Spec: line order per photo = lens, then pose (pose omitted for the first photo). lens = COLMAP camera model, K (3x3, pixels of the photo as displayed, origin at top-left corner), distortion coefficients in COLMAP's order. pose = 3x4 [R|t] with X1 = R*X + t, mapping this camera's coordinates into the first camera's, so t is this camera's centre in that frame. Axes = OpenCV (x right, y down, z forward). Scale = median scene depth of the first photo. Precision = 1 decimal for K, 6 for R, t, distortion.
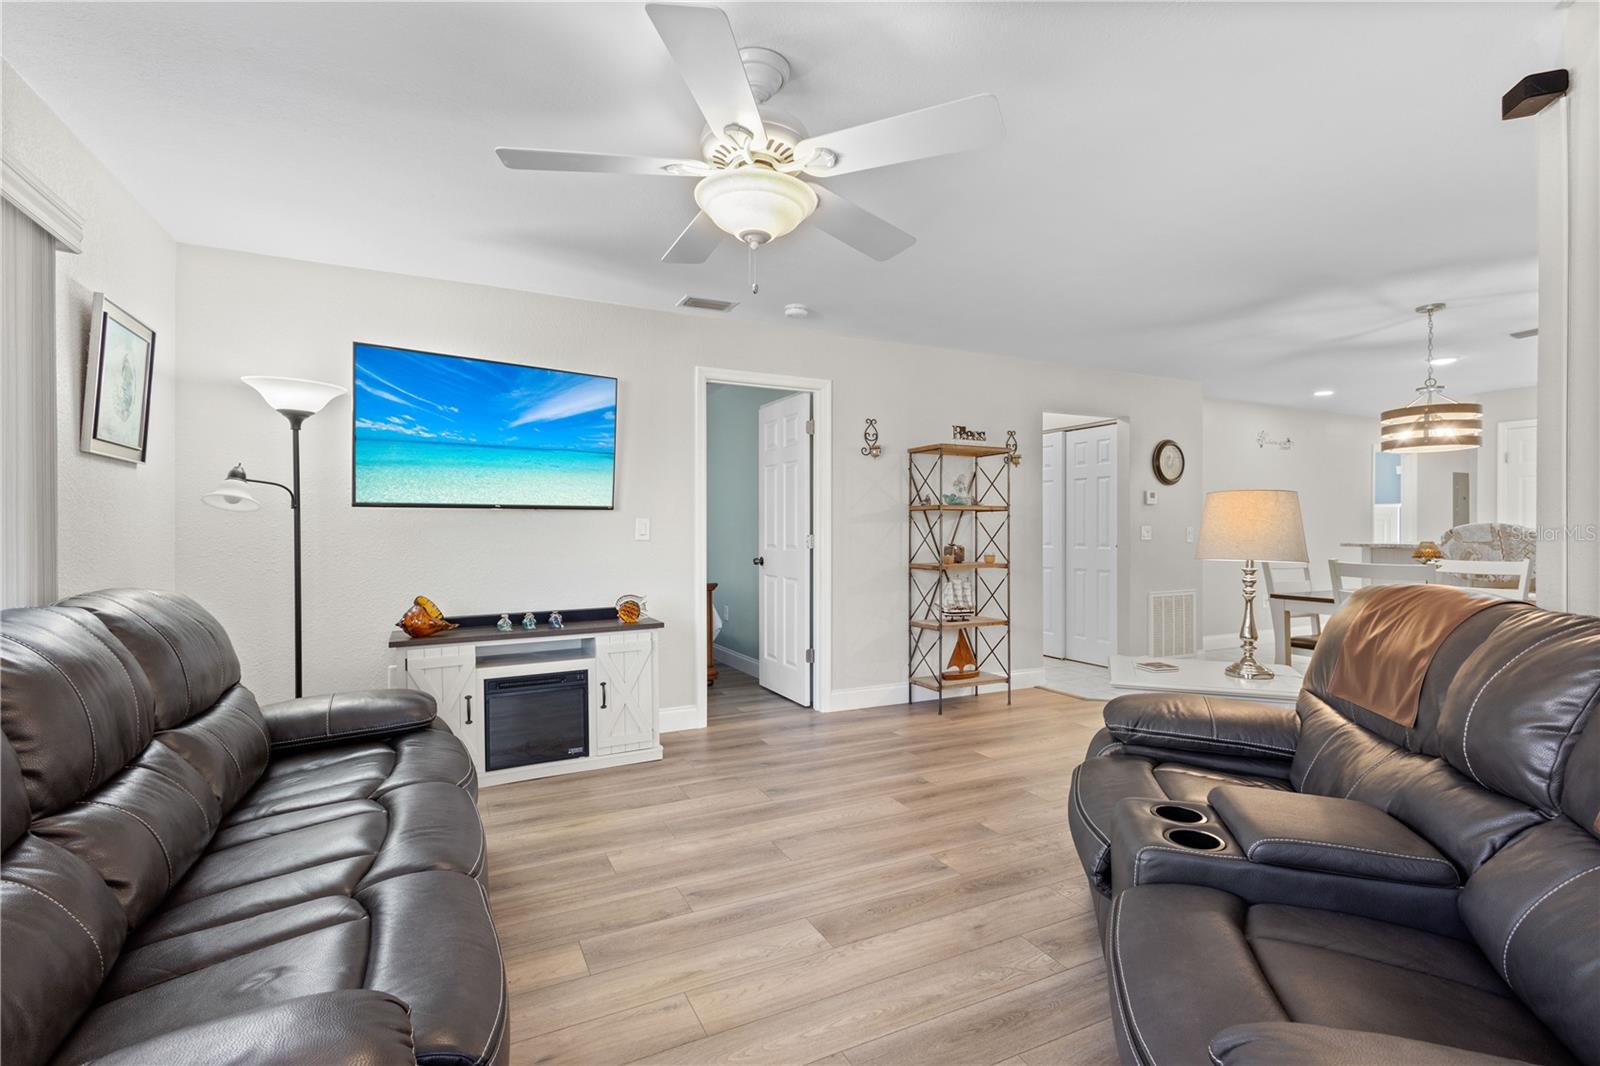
lens RADIAL K [[740.8, 0, 800.0], [0, 740.8, 533.0], [0, 0, 1]] dist [0.011919, -0.000731]
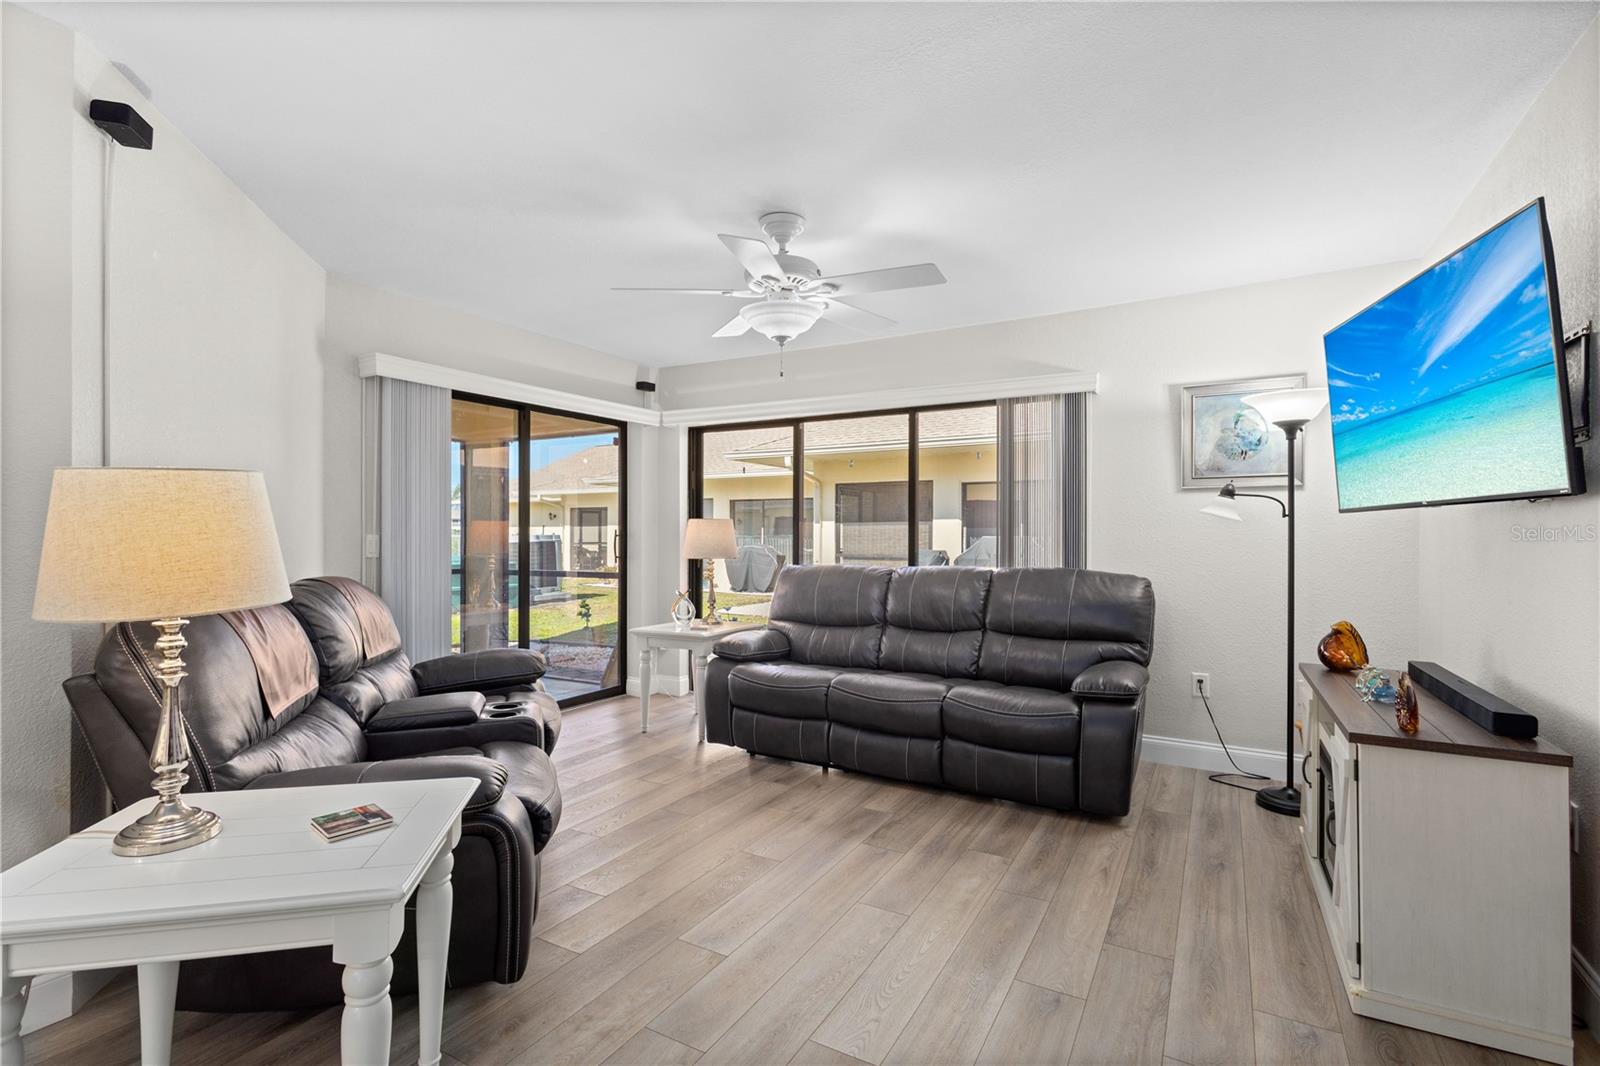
lens RADIAL K [[740.0, 0, 801.2], [0, 740.0, 538.4], [0, 0, 1]] dist [0.013168, -0.001340]
pose [[-0.830849, 0.000195, -0.556499, 0.438814], [-0.006117, 0.999936, 0.009483, -0.010048], [0.556465, 0.011283, -0.830794, 1.361052]]
